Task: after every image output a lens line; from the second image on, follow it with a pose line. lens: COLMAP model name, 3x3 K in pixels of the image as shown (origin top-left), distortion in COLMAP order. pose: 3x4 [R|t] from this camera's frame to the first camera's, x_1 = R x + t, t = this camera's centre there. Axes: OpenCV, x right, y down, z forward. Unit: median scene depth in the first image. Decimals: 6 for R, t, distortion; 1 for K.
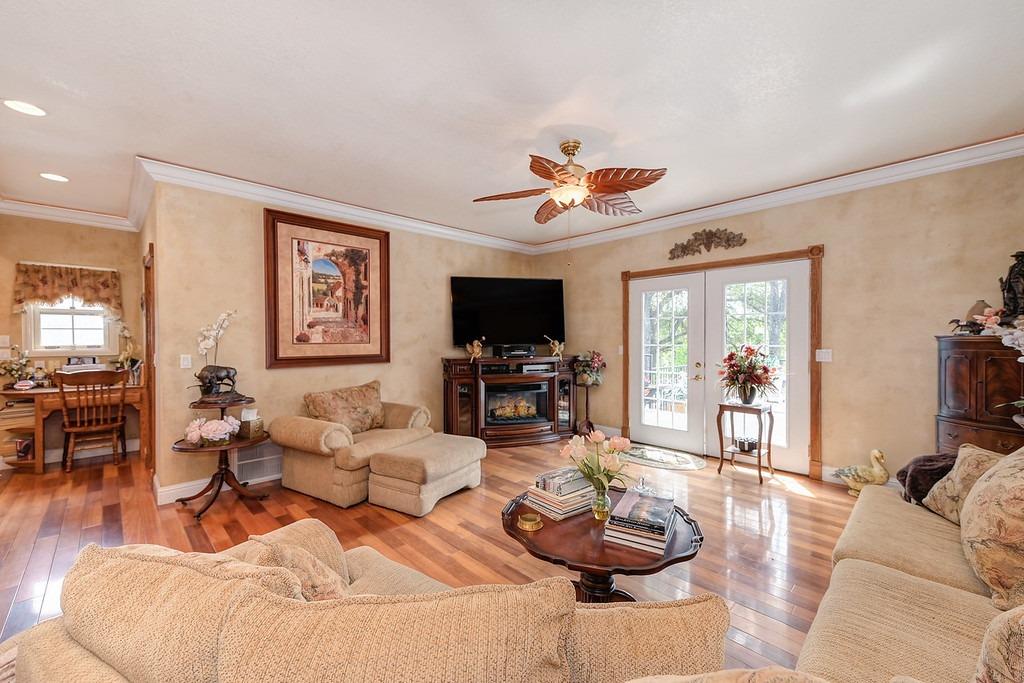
lens RADIAL K [[416.4, 0, 512.0], [0, 416.4, 341.5], [0, 0, 1]] dist [0.024003, 0.000533]
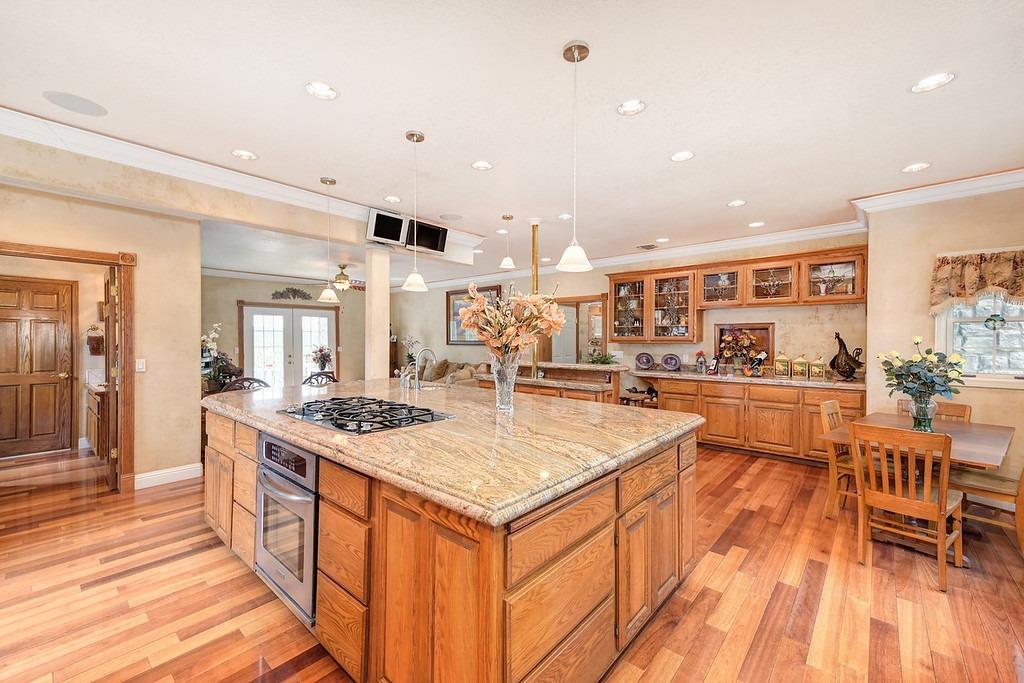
lens RADIAL K [[416.4, 0, 512.0], [0, 416.4, 341.5], [0, 0, 1]] dist [0.024003, 0.000533]
pose [[-0.093016, -0.001604, 0.995663, -1.652762], [0.007789, 0.999967, 0.002338, -0.009030], [-0.995634, 0.007972, -0.093000, 0.154937]]
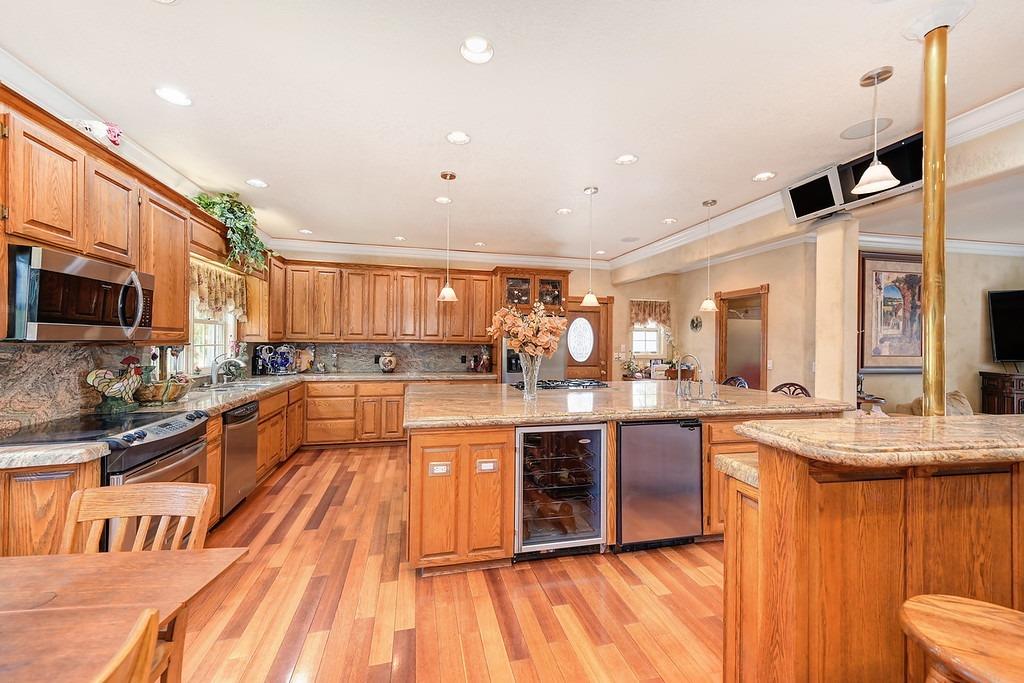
lens RADIAL K [[406.7, 0, 511.1], [0, 406.7, 343.7], [0, 0, 1]] dist [0.025502, 0.000435]
pose [[0.865497, 0.015766, -0.500665, -0.746952], [-0.019535, 0.999807, -0.002285, -0.006211], [0.500532, 0.011758, 0.865638, -0.532694]]
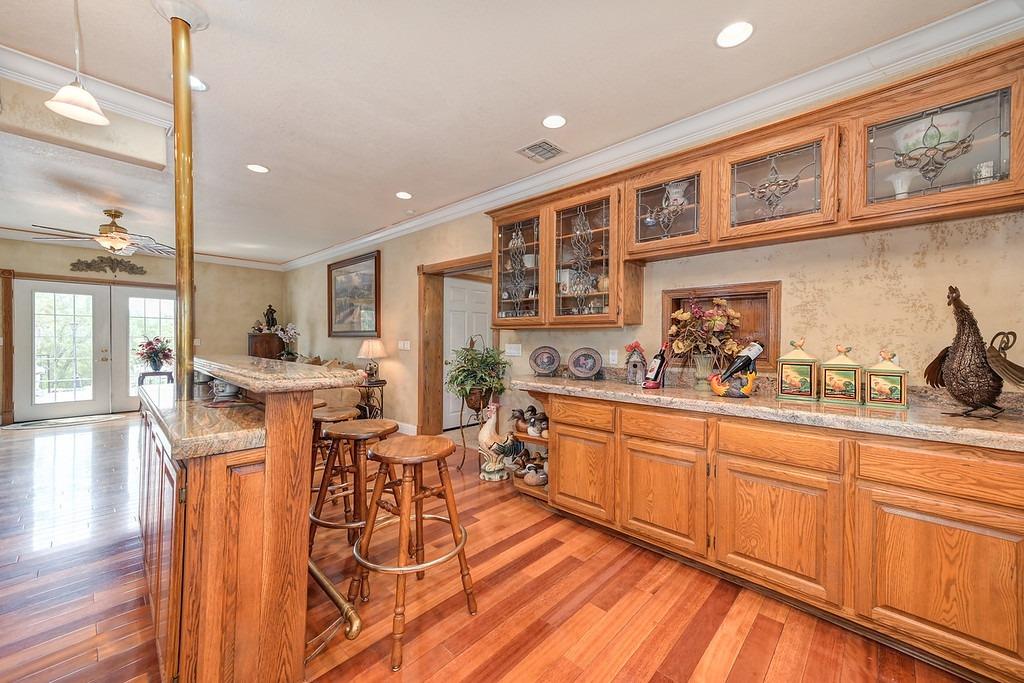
lens RADIAL K [[397.3, 0, 512.0], [0, 397.3, 341.5], [0, 0, 1]] dist [0.027627, 0.000237]
pose [[-0.050928, -0.001668, 0.998701, -1.042967], [0.001763, 0.999997, 0.001760, 0.025771], [-0.998701, 0.001850, -0.050925, -0.320645]]
